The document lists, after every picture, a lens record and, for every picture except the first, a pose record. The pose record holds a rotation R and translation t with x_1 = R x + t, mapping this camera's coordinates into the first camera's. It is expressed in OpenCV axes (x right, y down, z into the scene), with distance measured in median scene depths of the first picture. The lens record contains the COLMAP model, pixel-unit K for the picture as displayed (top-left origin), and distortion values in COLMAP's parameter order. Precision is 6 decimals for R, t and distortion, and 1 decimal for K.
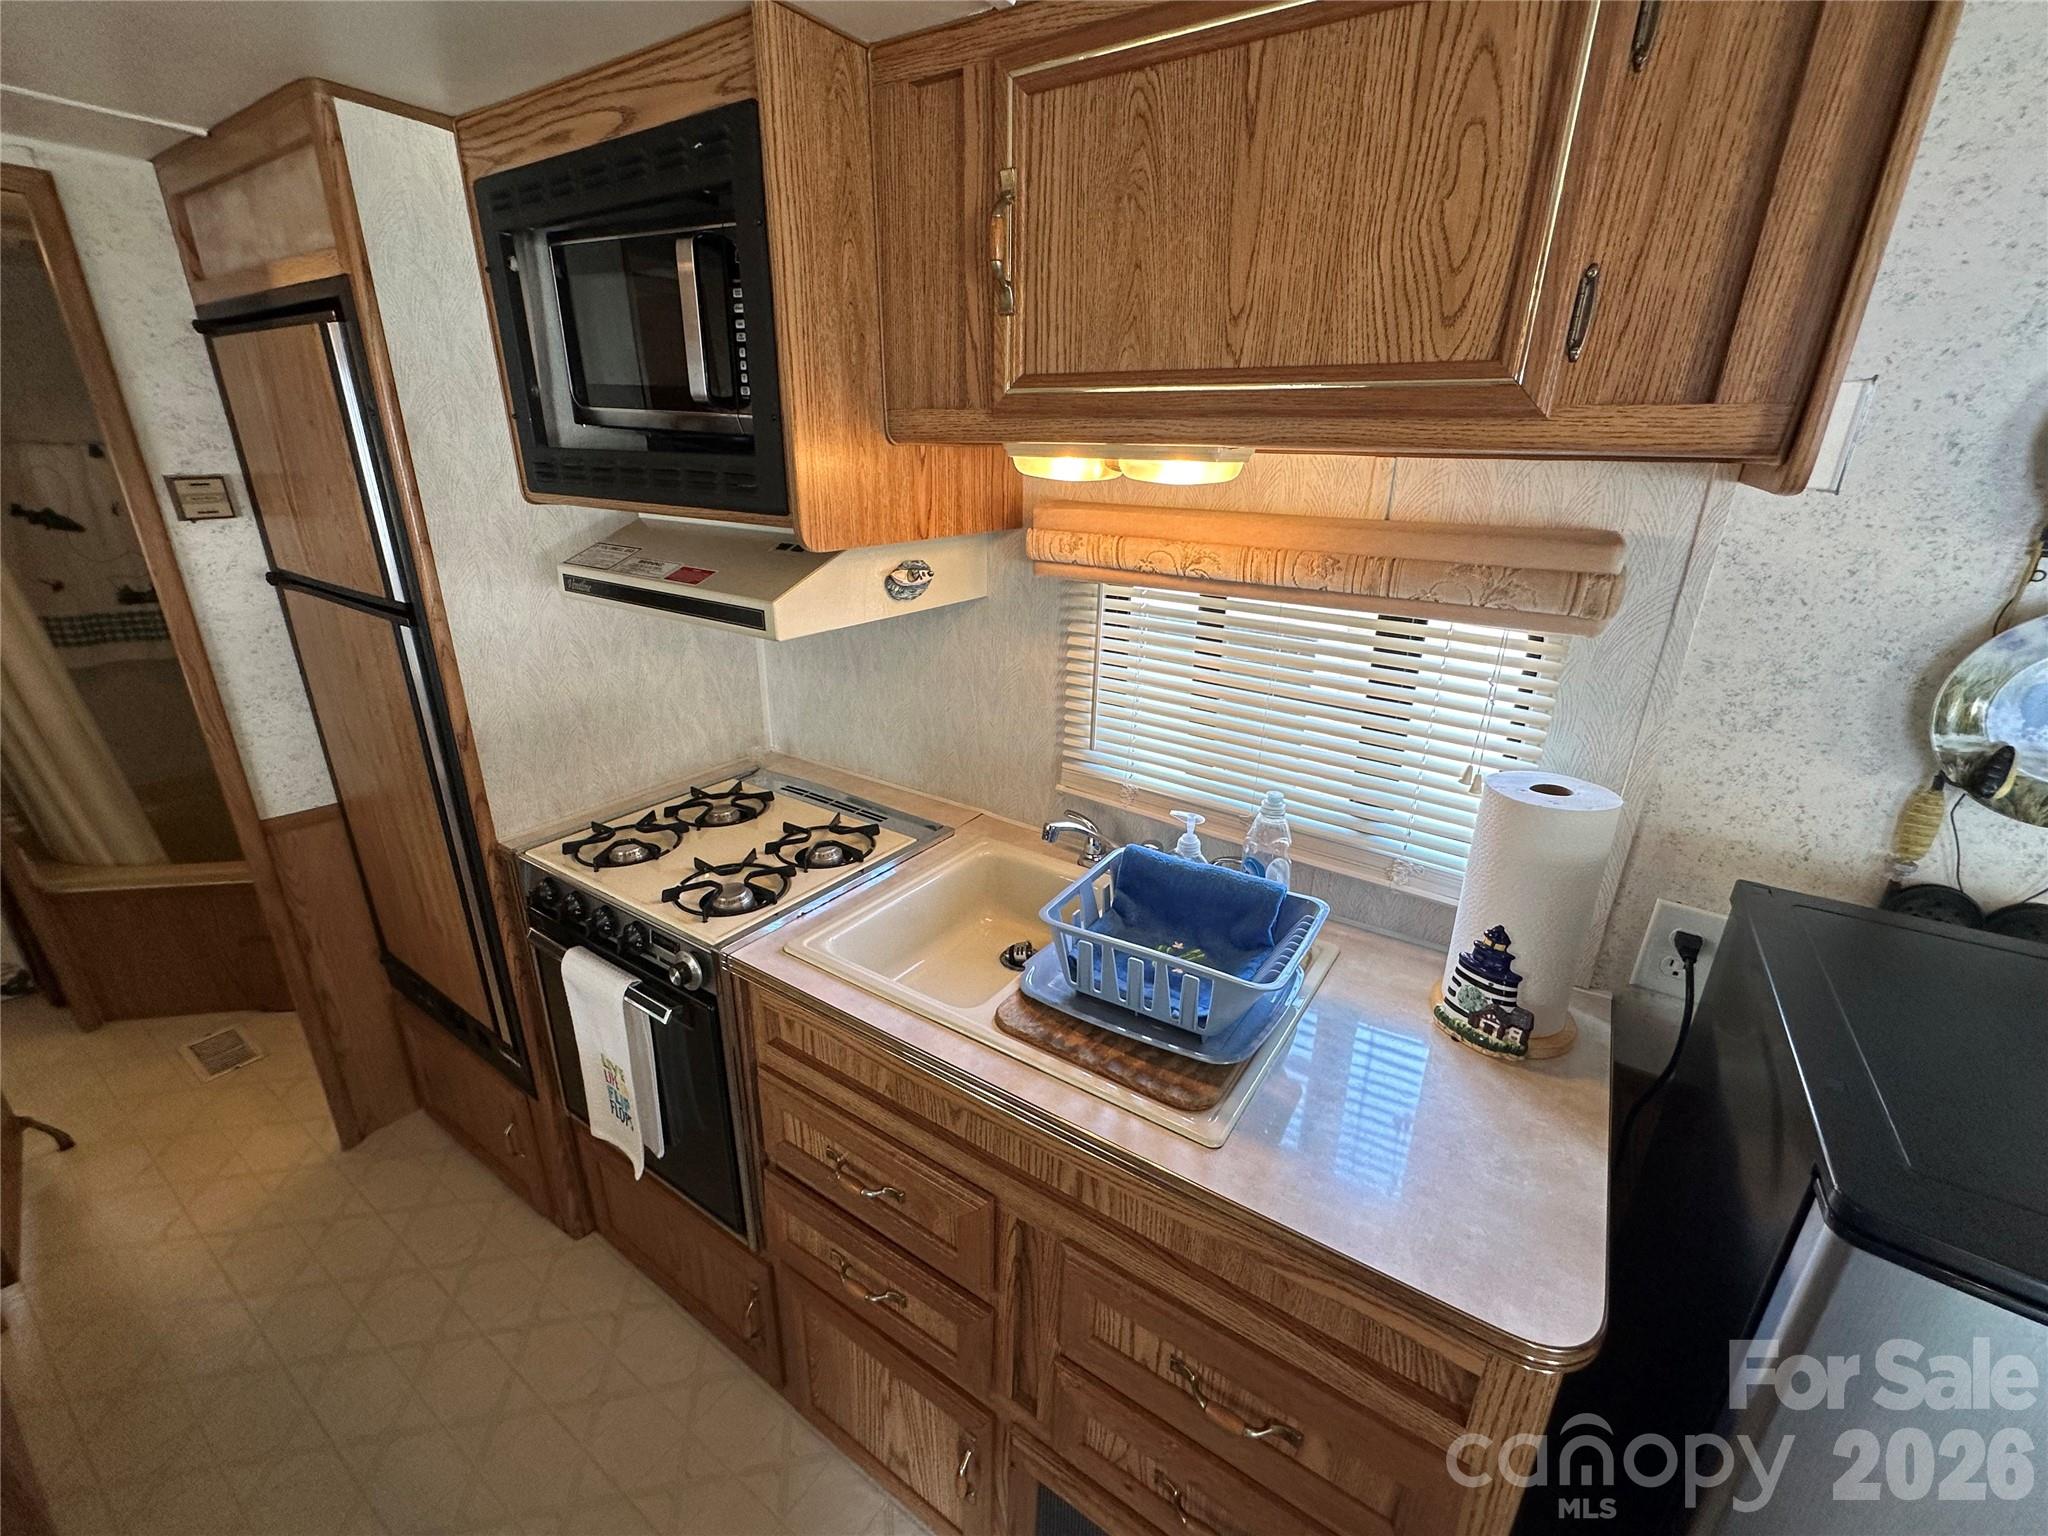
lens RADIAL K [[823.8, 0, 1027.9], [0, 823.8, 753.6], [0, 0, 1]] dist [-0.009116, 0.001797]
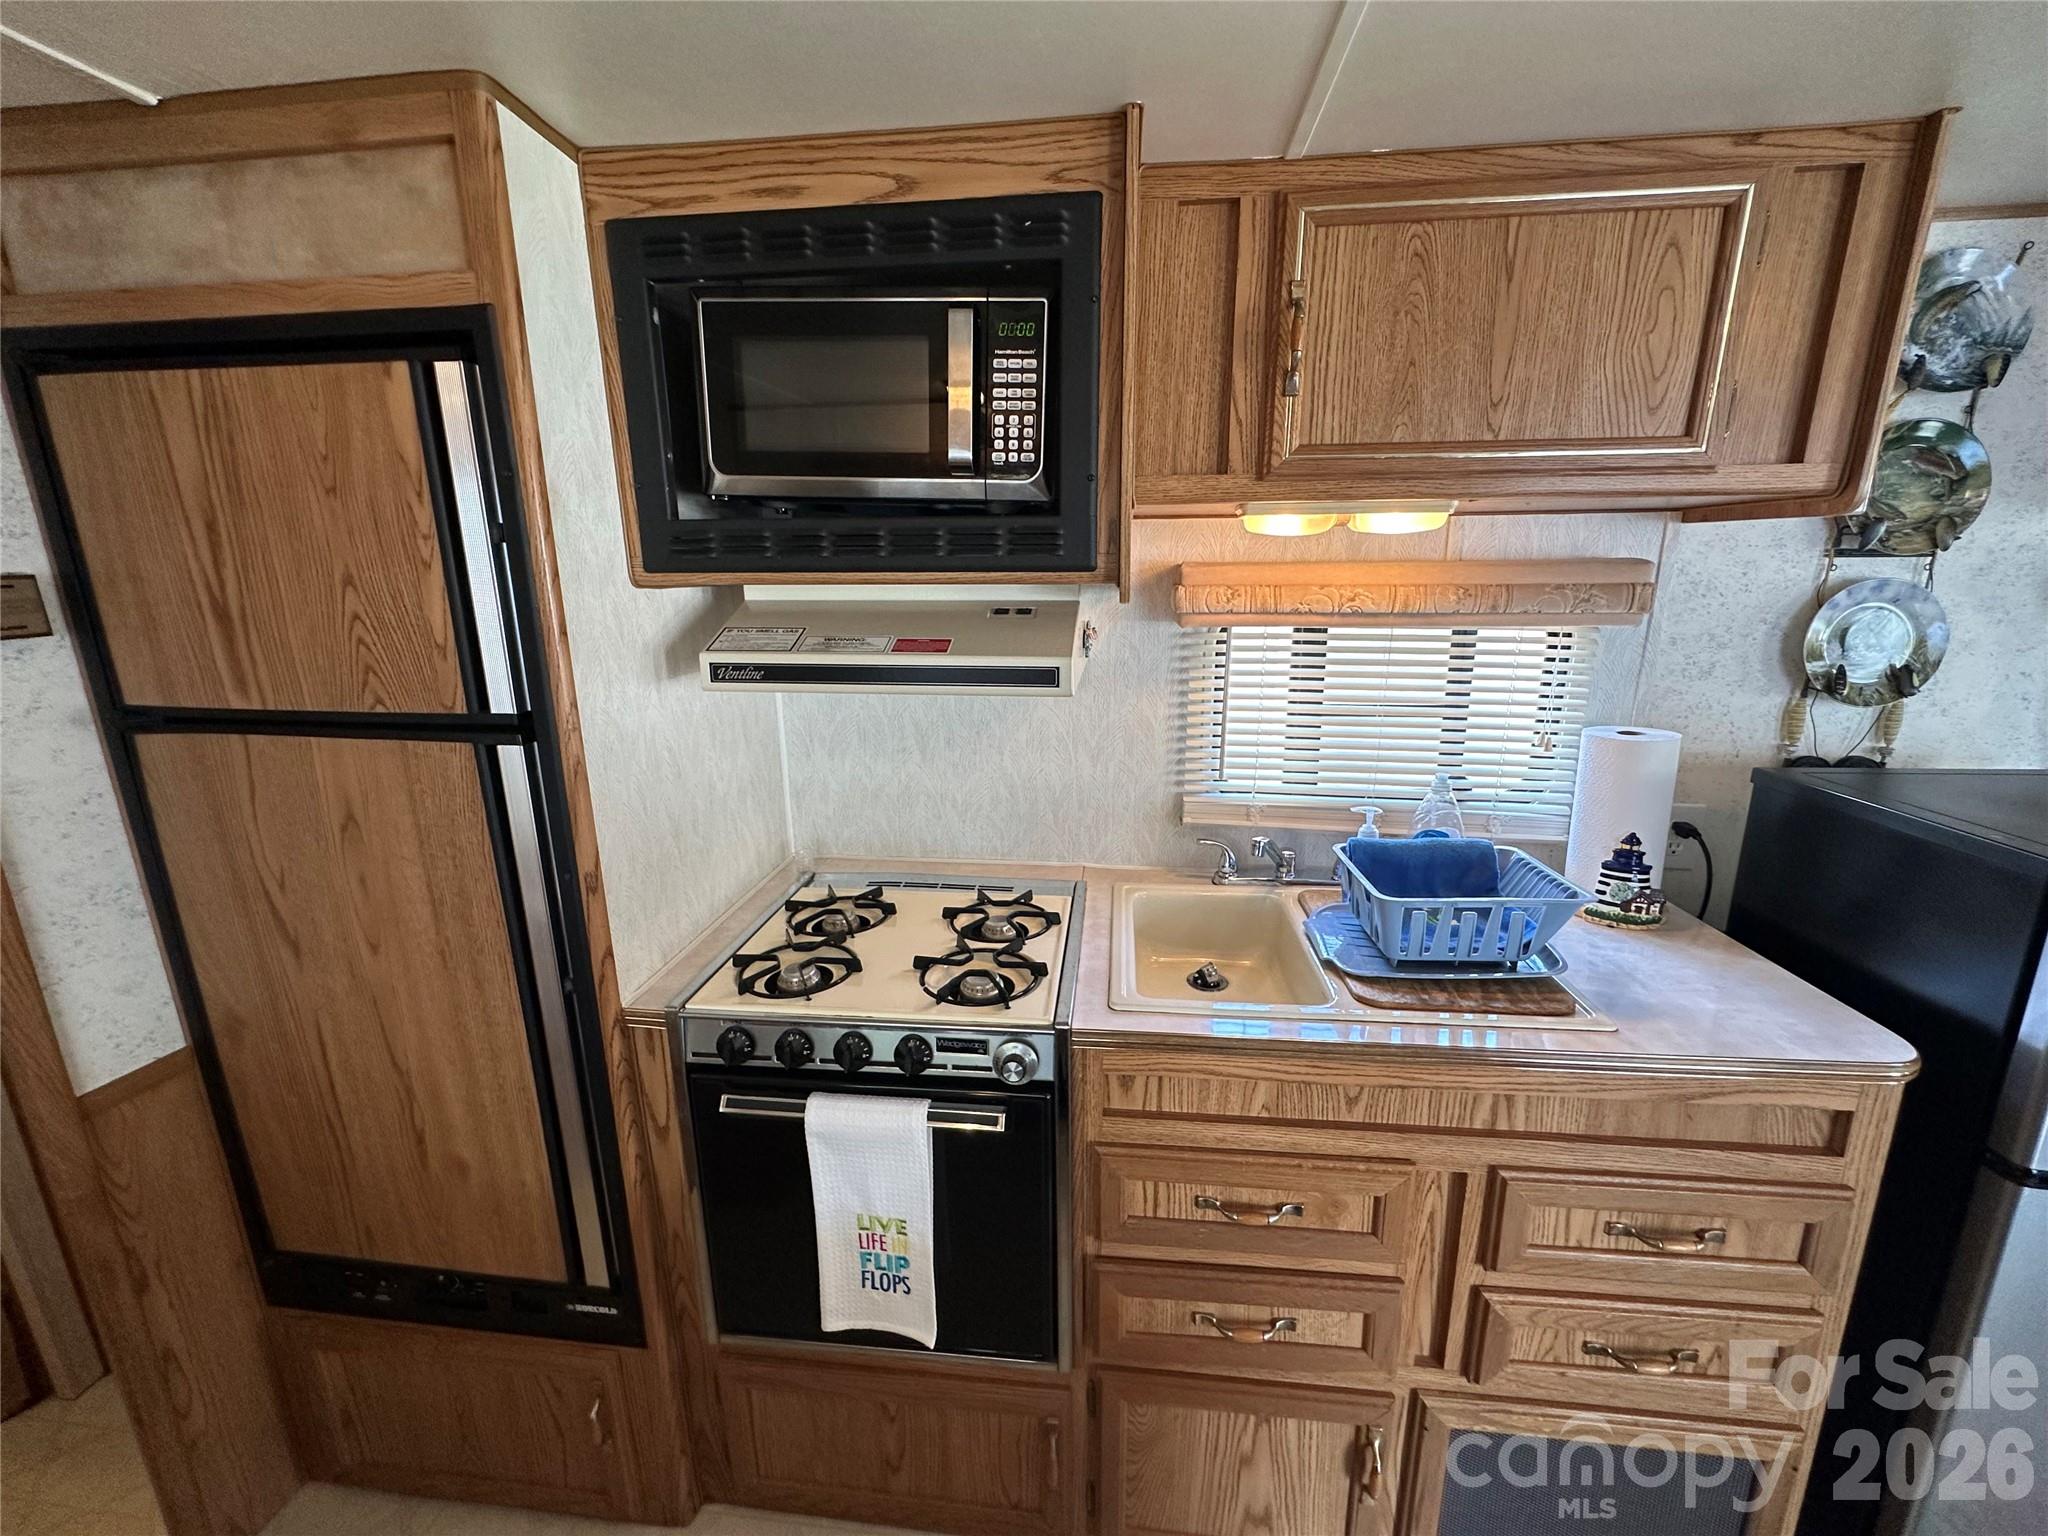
lens RADIAL K [[823.8, 0, 969.0], [0, 823.8, 765.1], [0, 0, 1]] dist [-0.009116, 0.001797]
pose [[0.895314, -0.132622, 0.425235, -0.879353], [0.179785, 0.981025, -0.072569, -0.004501], [-0.407543, 0.141423, 0.902169, 0.163580]]
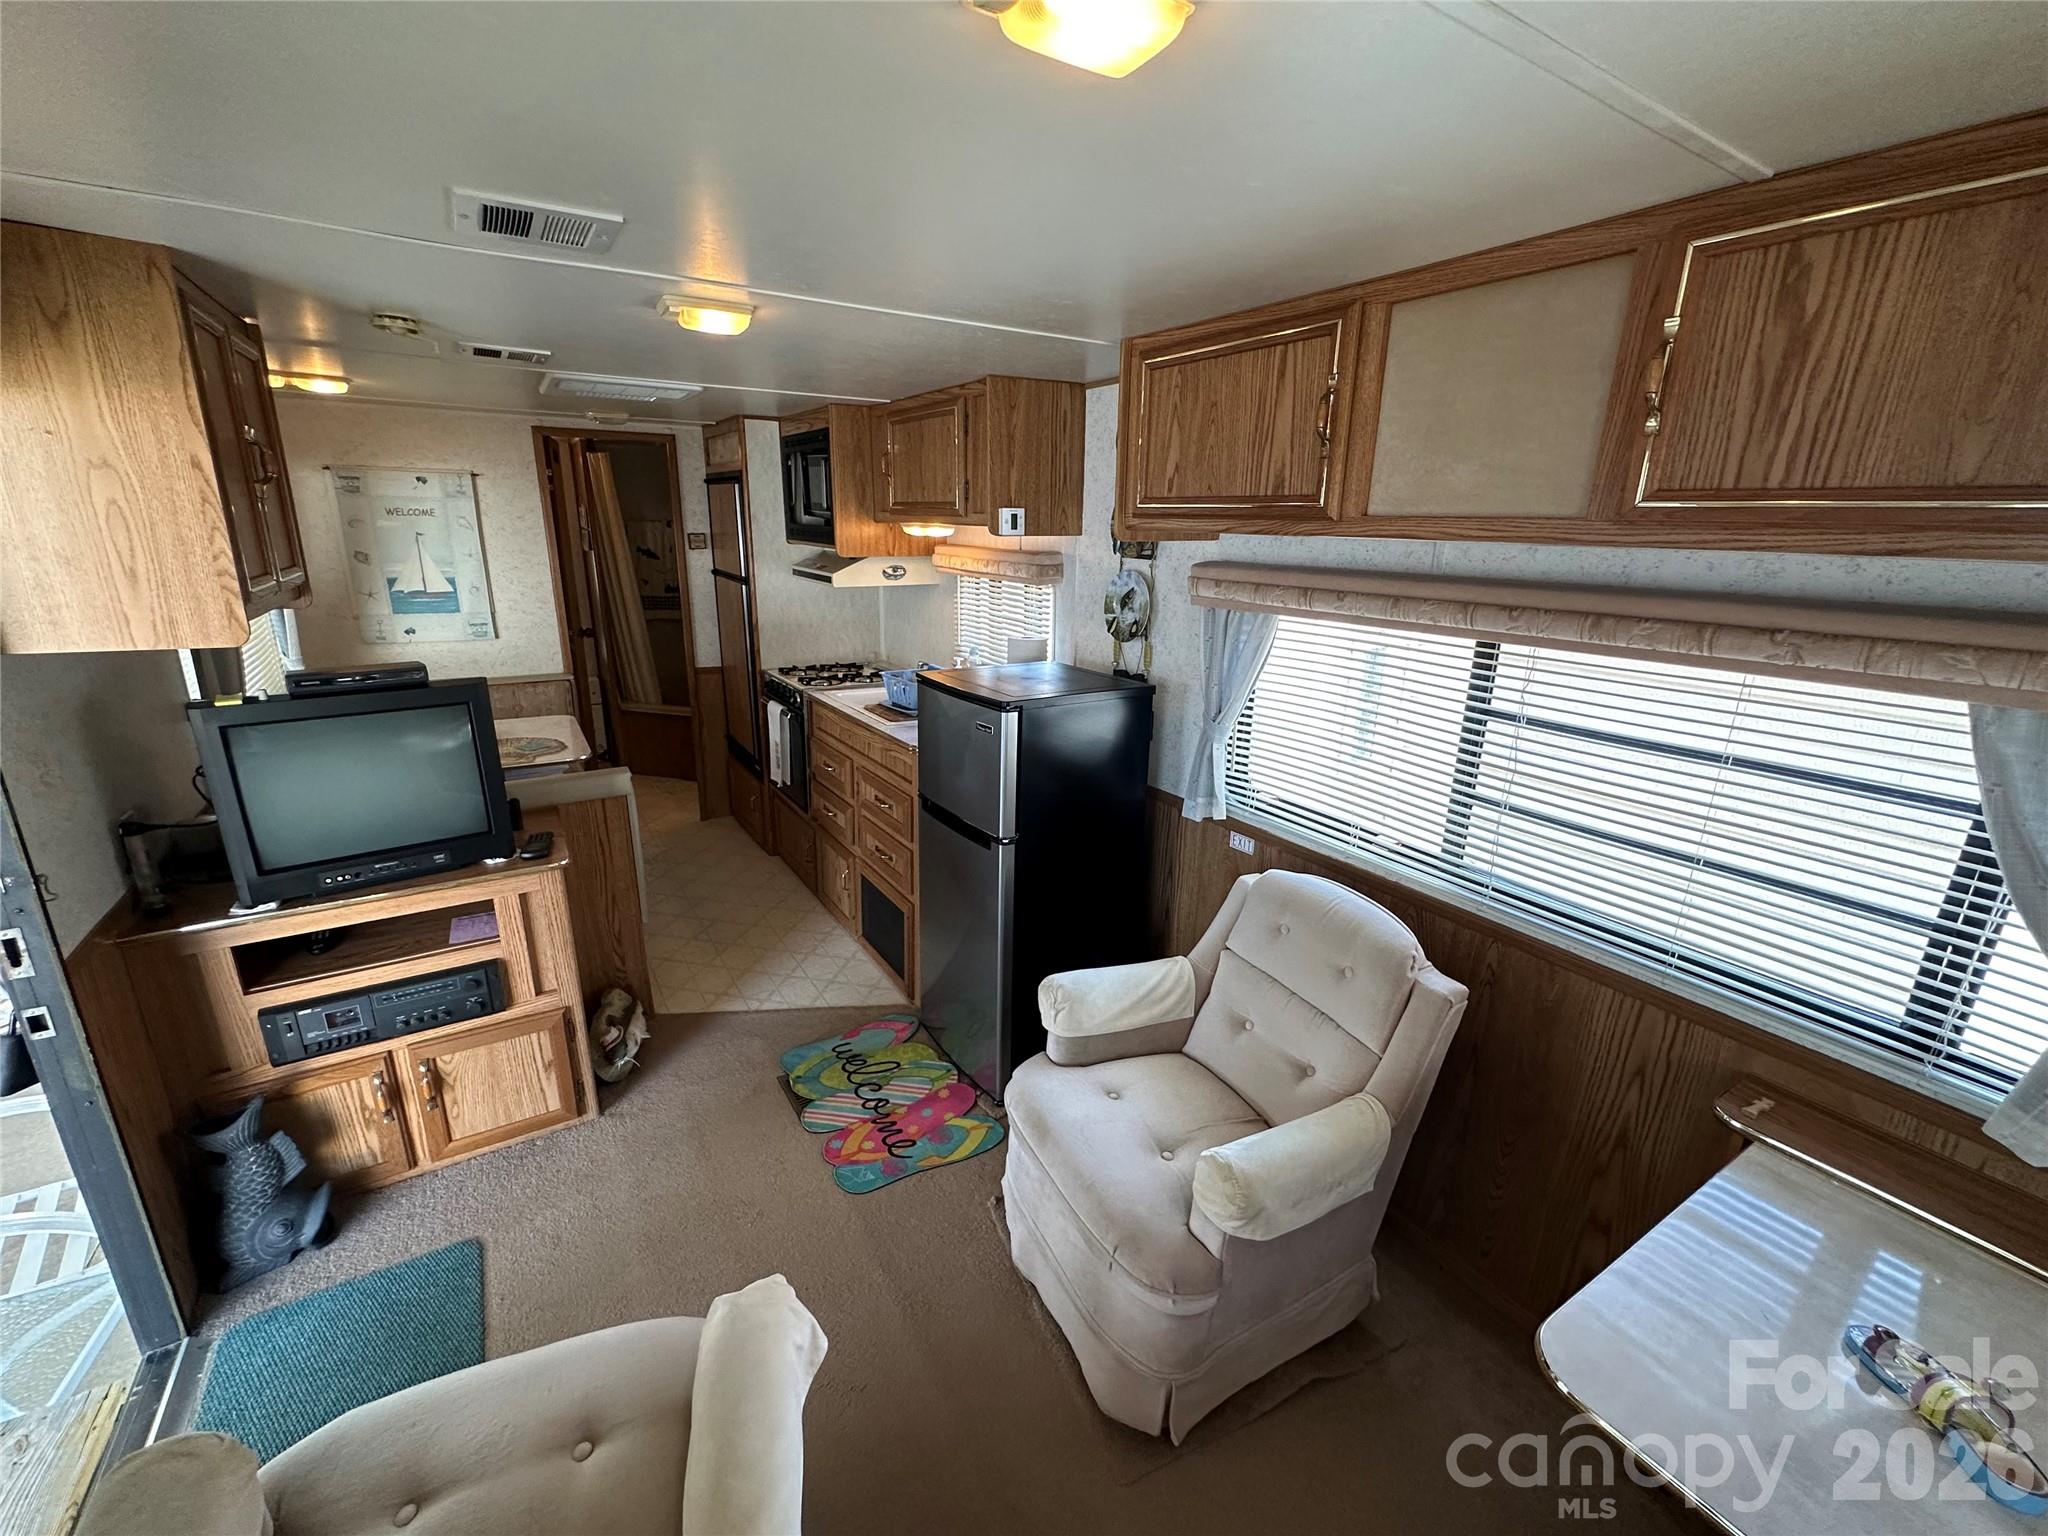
lens RADIAL K [[823.8, 0, 1022.5], [0, 823.8, 760.4], [0, 0, 1]] dist [-0.009116, 0.001797]
pose [[0.914561, 0.113023, -0.388335, 1.590692], [-0.142413, 0.988660, -0.047650, 0.543913], [0.378546, 0.098883, 0.920286, -1.465572]]
